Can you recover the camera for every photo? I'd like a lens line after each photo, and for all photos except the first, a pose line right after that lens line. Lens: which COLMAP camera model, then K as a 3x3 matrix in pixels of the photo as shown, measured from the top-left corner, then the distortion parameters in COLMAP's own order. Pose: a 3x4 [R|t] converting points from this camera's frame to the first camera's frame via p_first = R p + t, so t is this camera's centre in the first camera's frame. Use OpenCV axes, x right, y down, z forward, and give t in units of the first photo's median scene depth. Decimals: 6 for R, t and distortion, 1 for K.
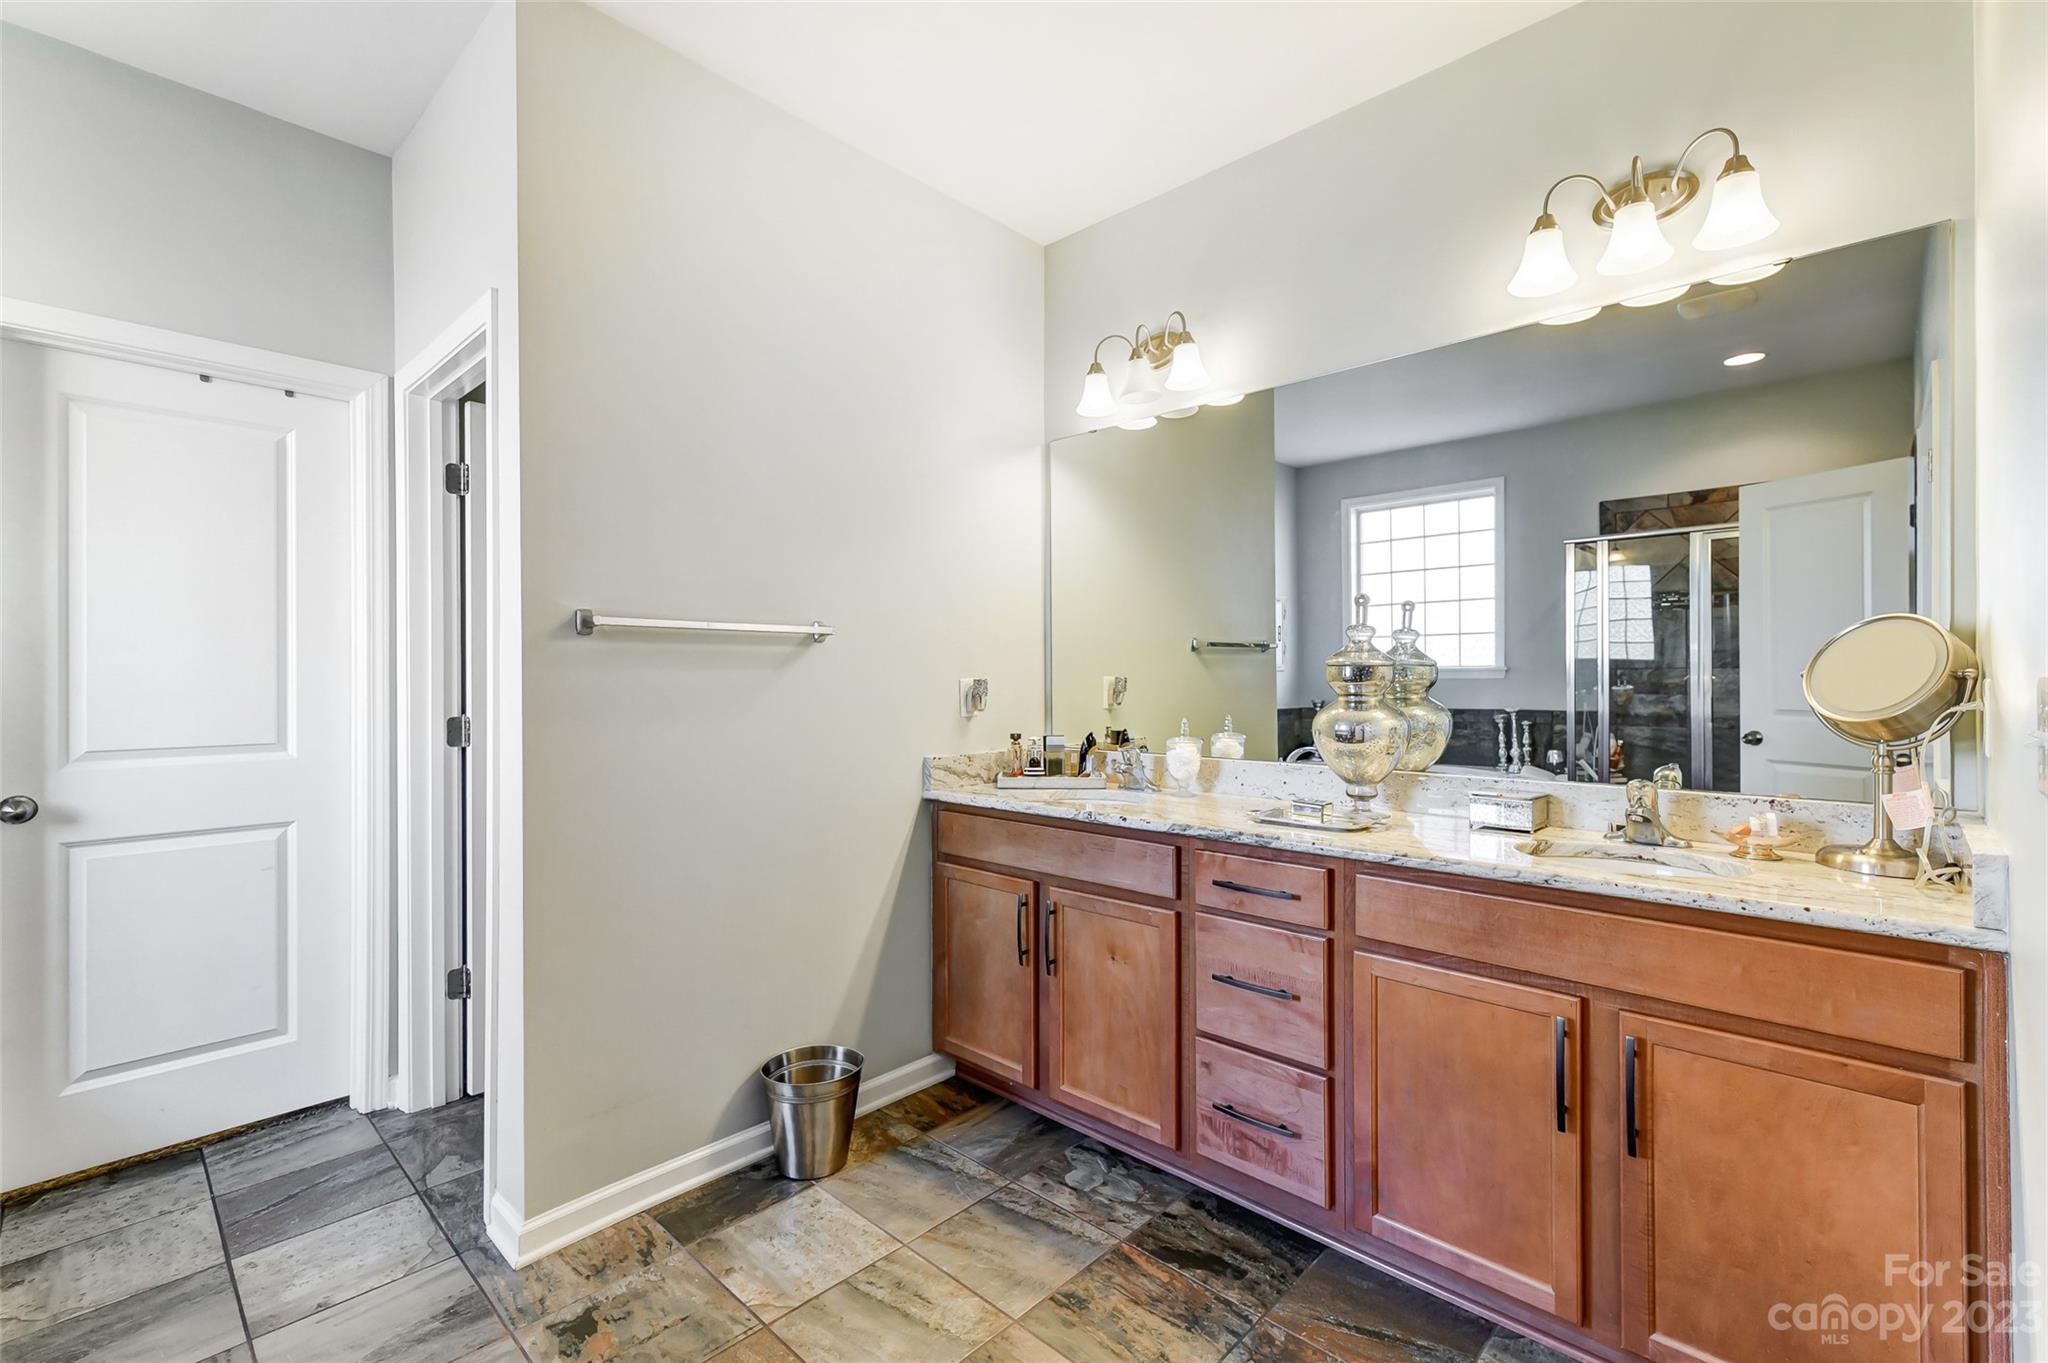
lens RADIAL K [[893.5, 0, 1029.0], [0, 893.5, 669.2], [0, 0, 1]] dist [-0.012259, -0.002262]
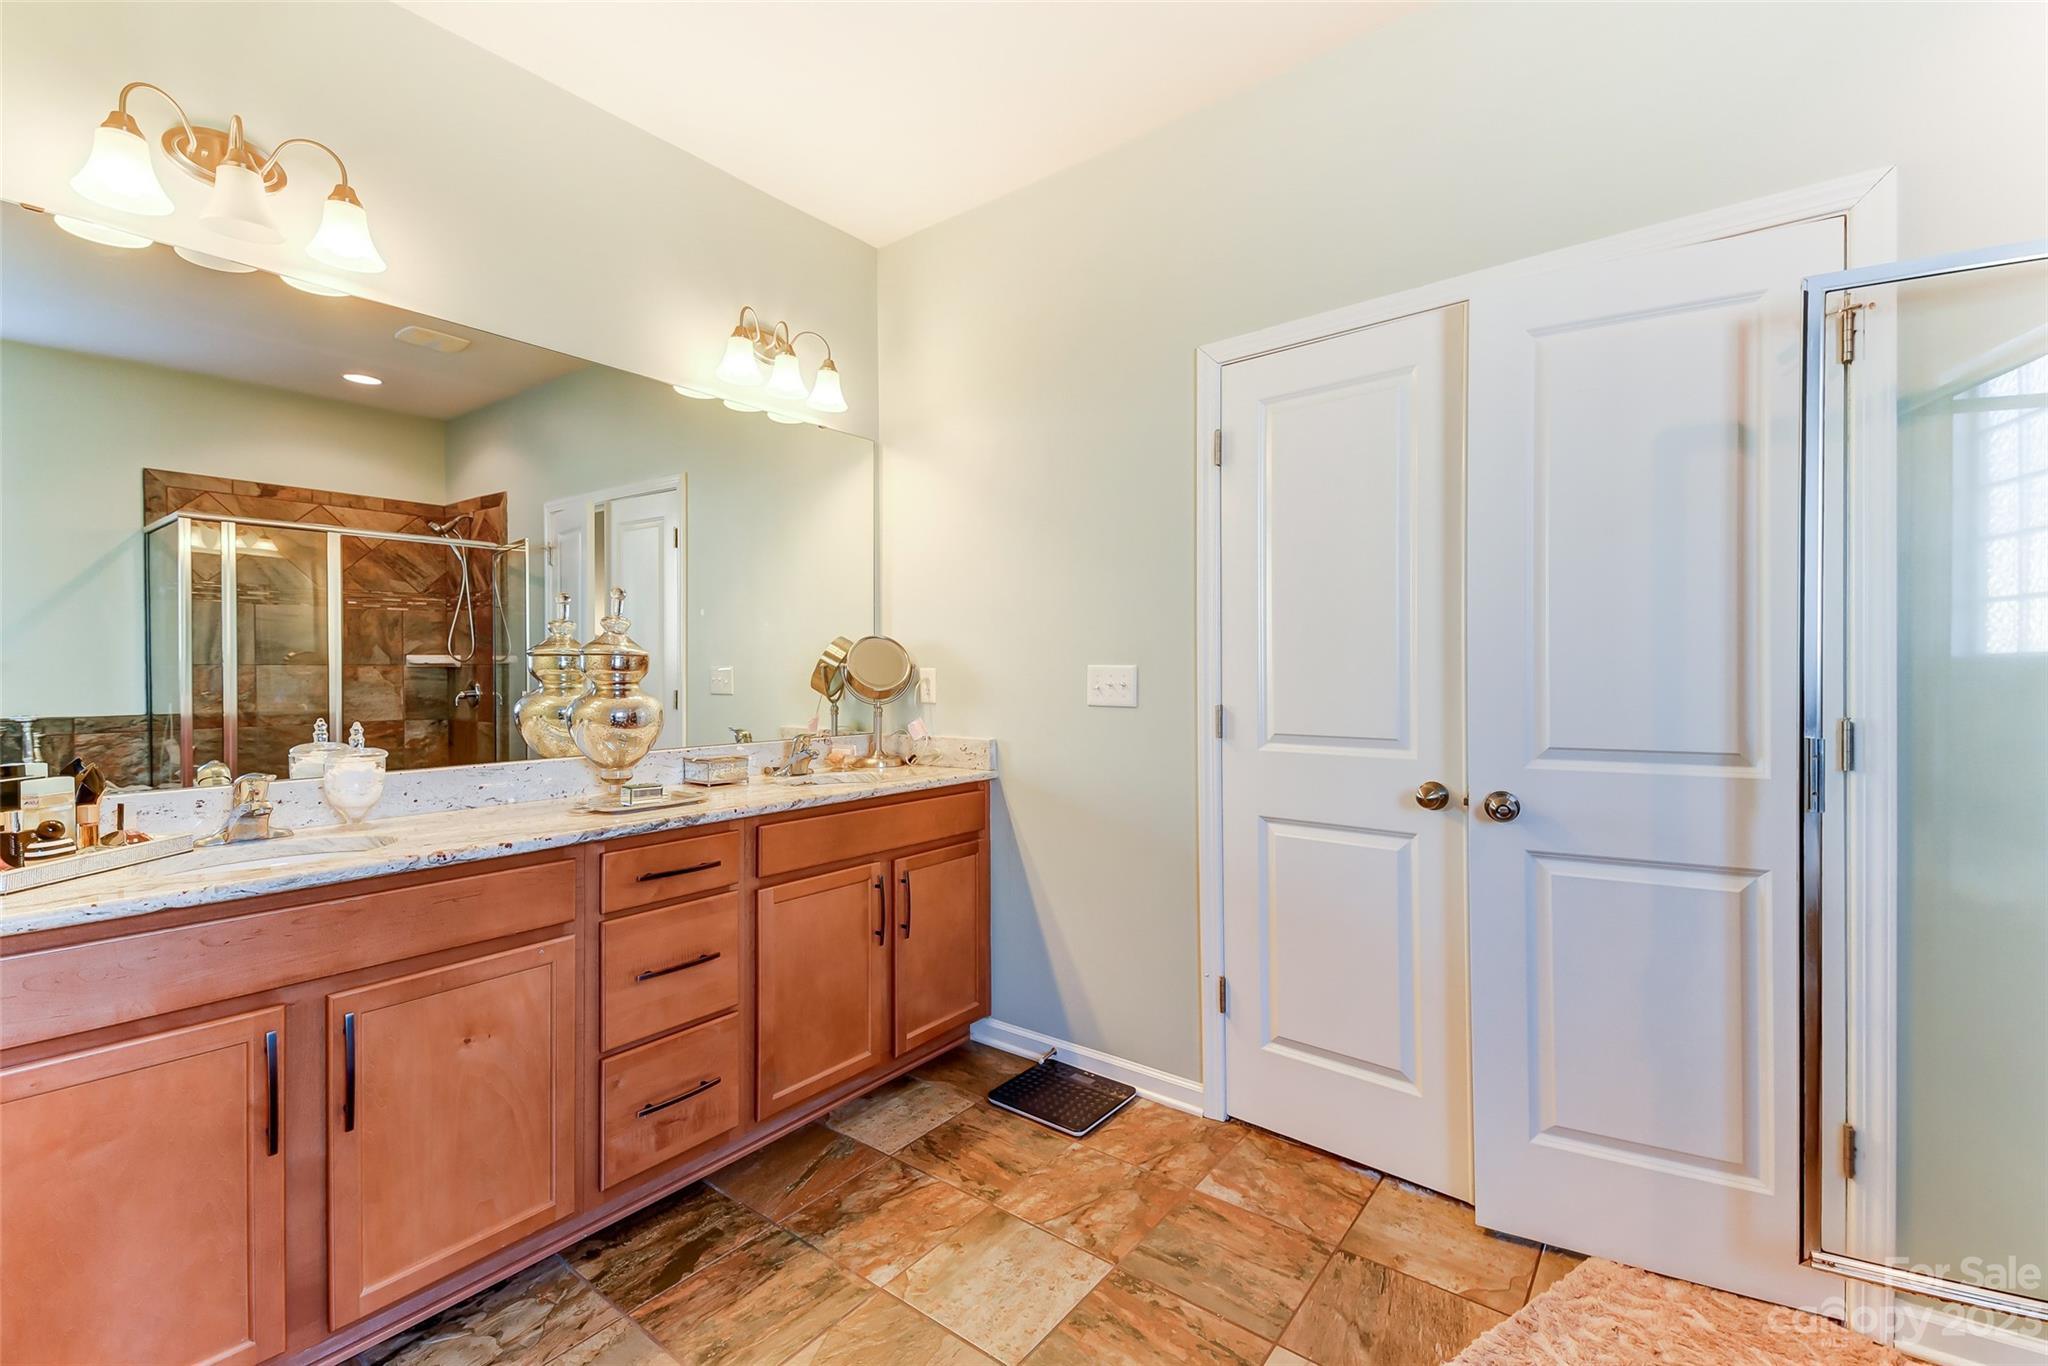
lens RADIAL K [[893.5, 0, 1024.7], [0, 893.5, 671.8], [0, 0, 1]] dist [-0.012259, -0.002262]
pose [[-0.136914, 0.004849, 0.990571, -0.730077], [-0.002322, 0.999984, -0.005216, 0.020487], [-0.990580, -0.003014, -0.136901, 0.670717]]
